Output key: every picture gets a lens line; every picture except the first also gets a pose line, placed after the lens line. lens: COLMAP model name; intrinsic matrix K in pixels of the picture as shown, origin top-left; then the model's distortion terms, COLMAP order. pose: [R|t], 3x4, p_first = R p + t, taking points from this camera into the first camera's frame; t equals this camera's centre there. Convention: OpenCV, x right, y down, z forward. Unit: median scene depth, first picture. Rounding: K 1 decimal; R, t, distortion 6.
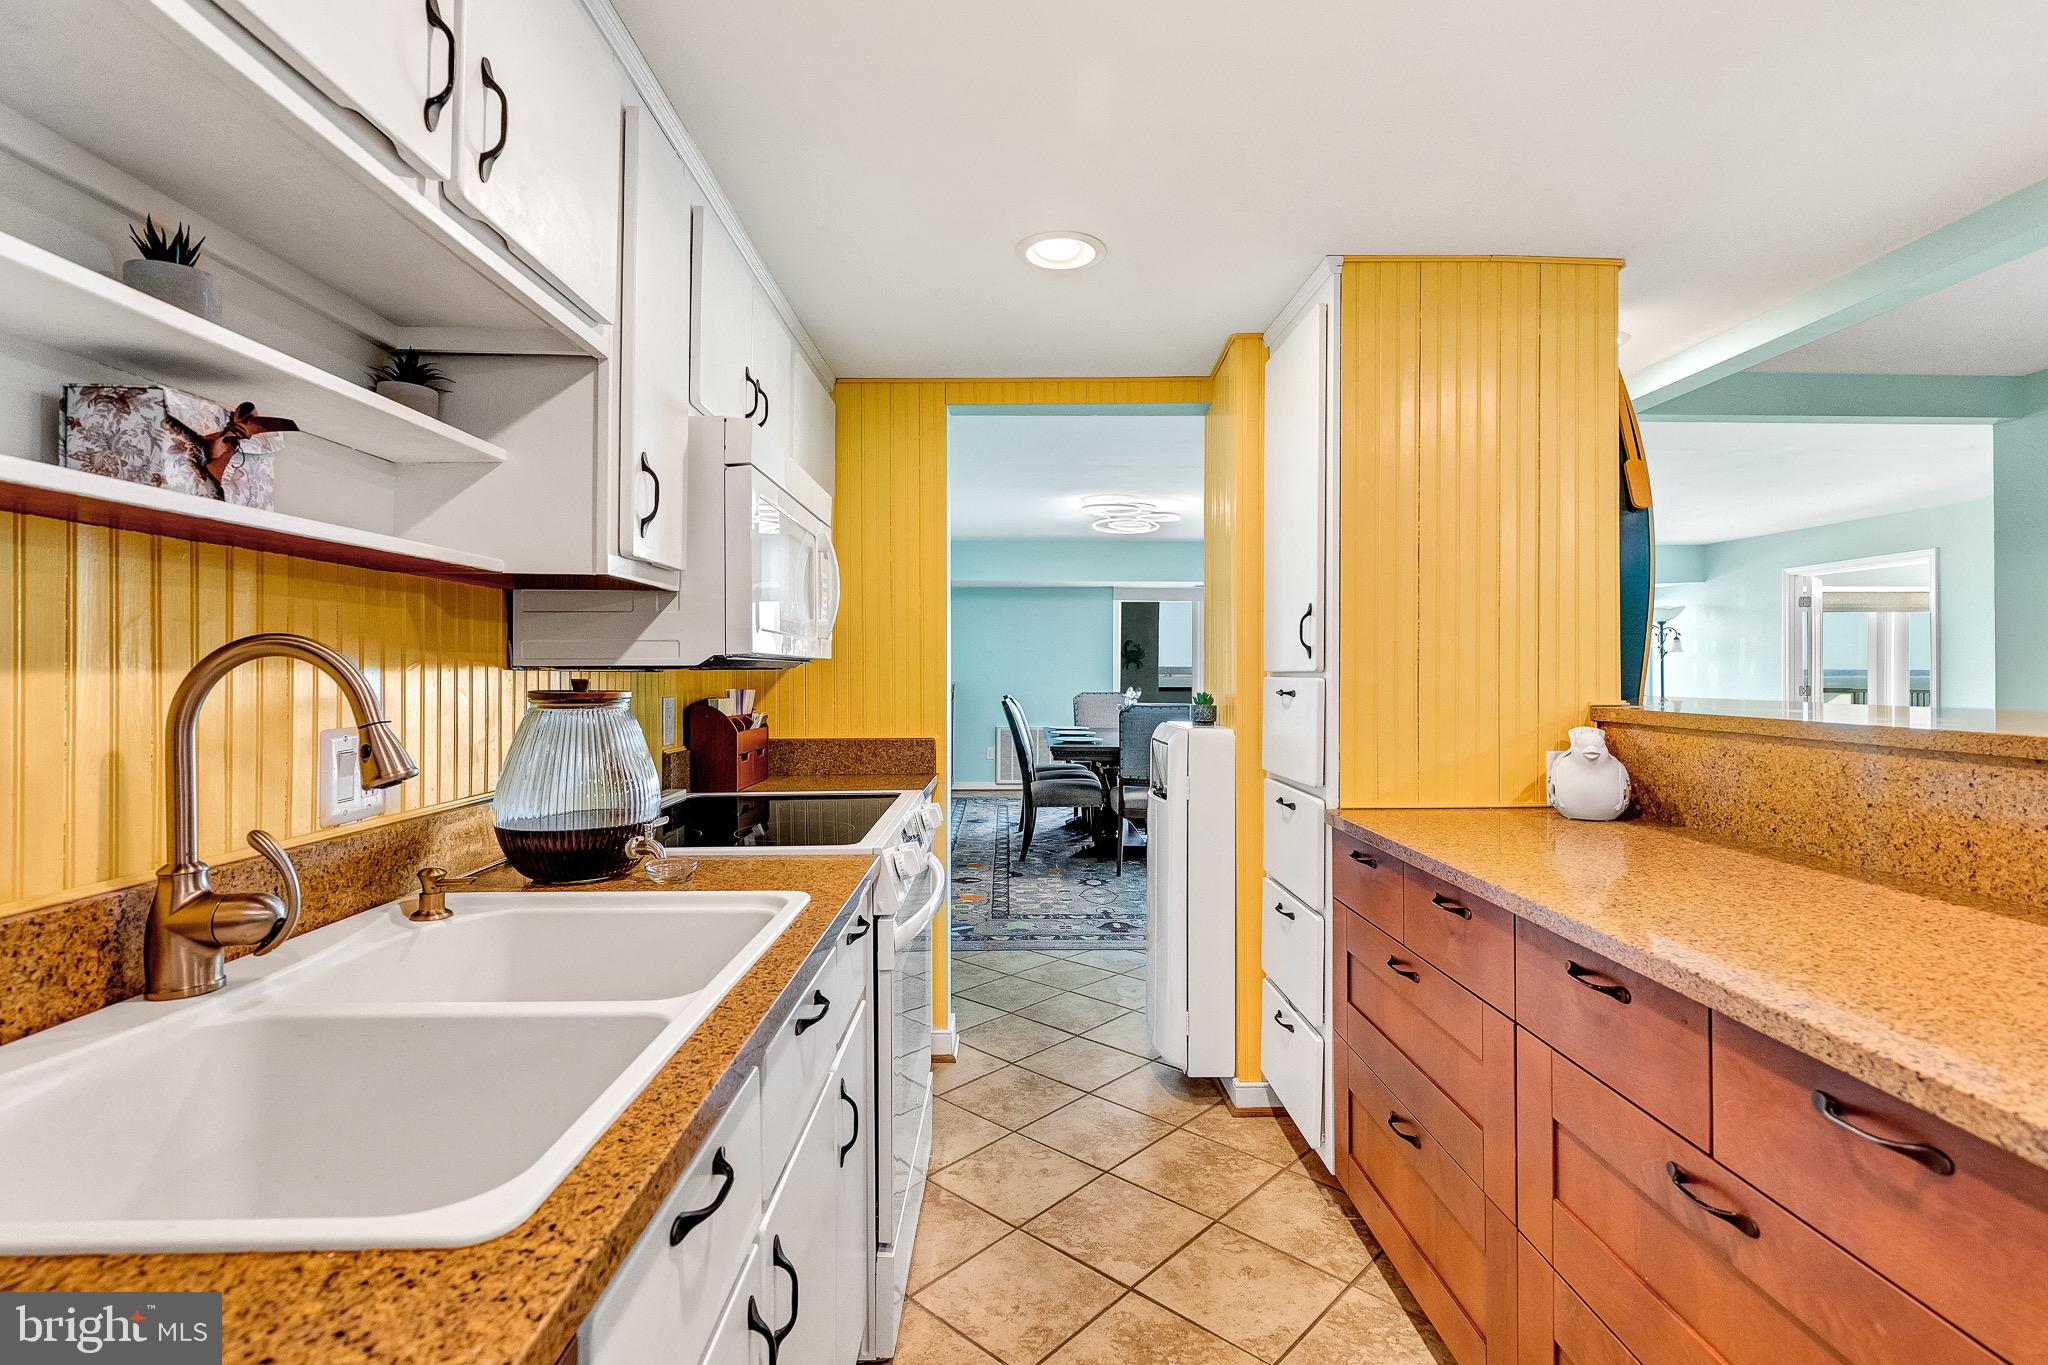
lens RADIAL K [[963.1, 0, 1071.5], [0, 963.1, 681.6], [0, 0, 1]] dist [0.012031, -0.002750]
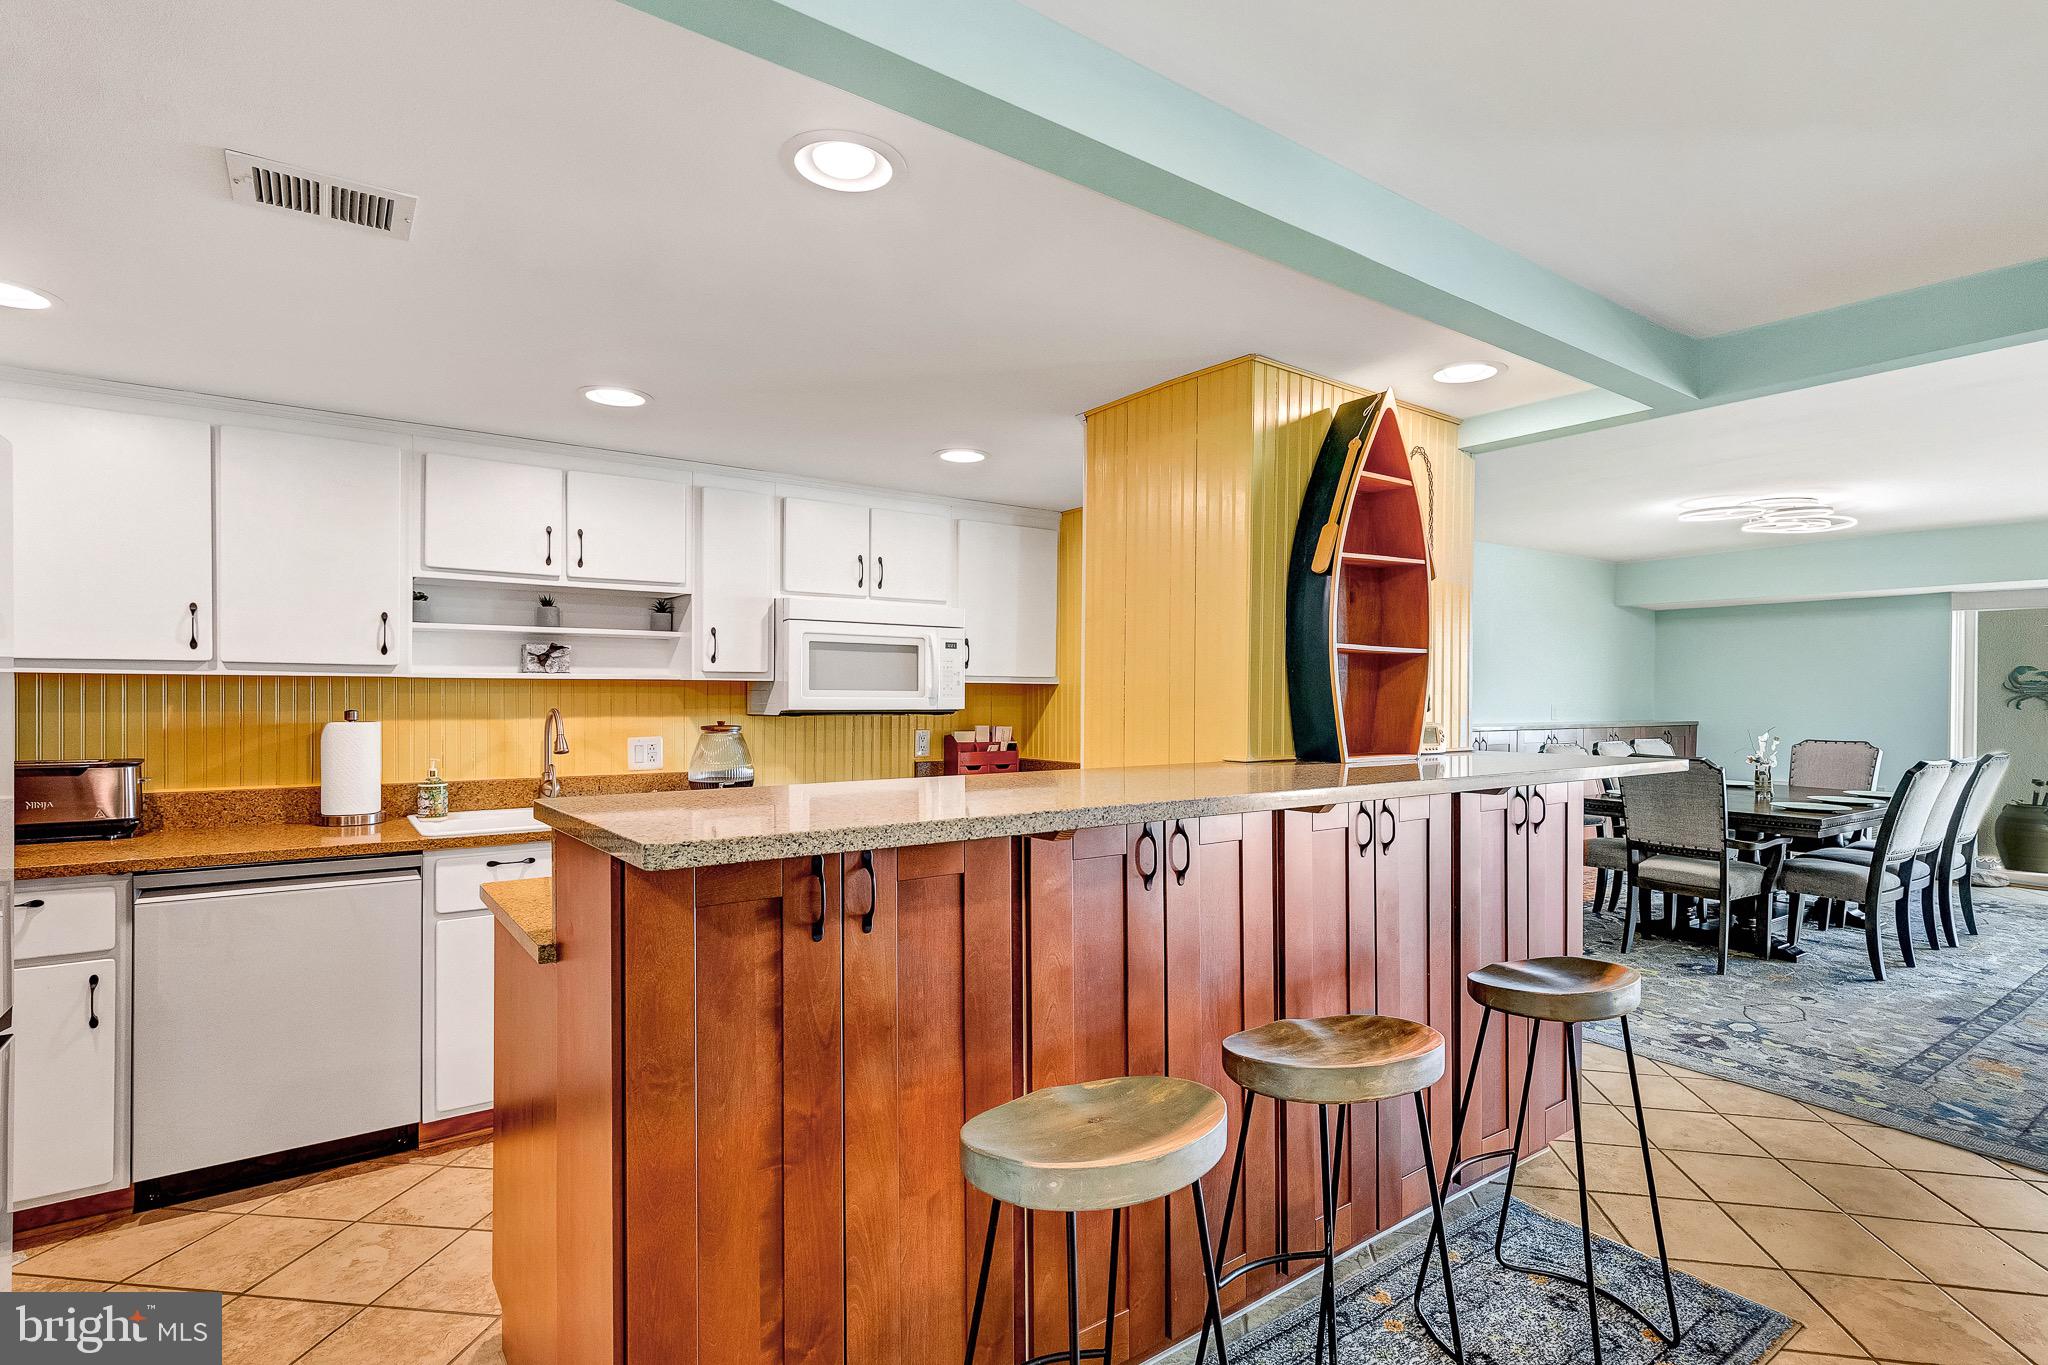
lens RADIAL K [[963.1, 0, 1004.4], [0, 963.1, 703.5], [0, 0, 1]] dist [0.012031, -0.002750]
pose [[0.566224, 0.006058, -0.824229, 2.047750], [-0.012999, 0.999914, -0.001581, -0.056438], [0.824149, 0.011610, 0.566254, 0.250788]]
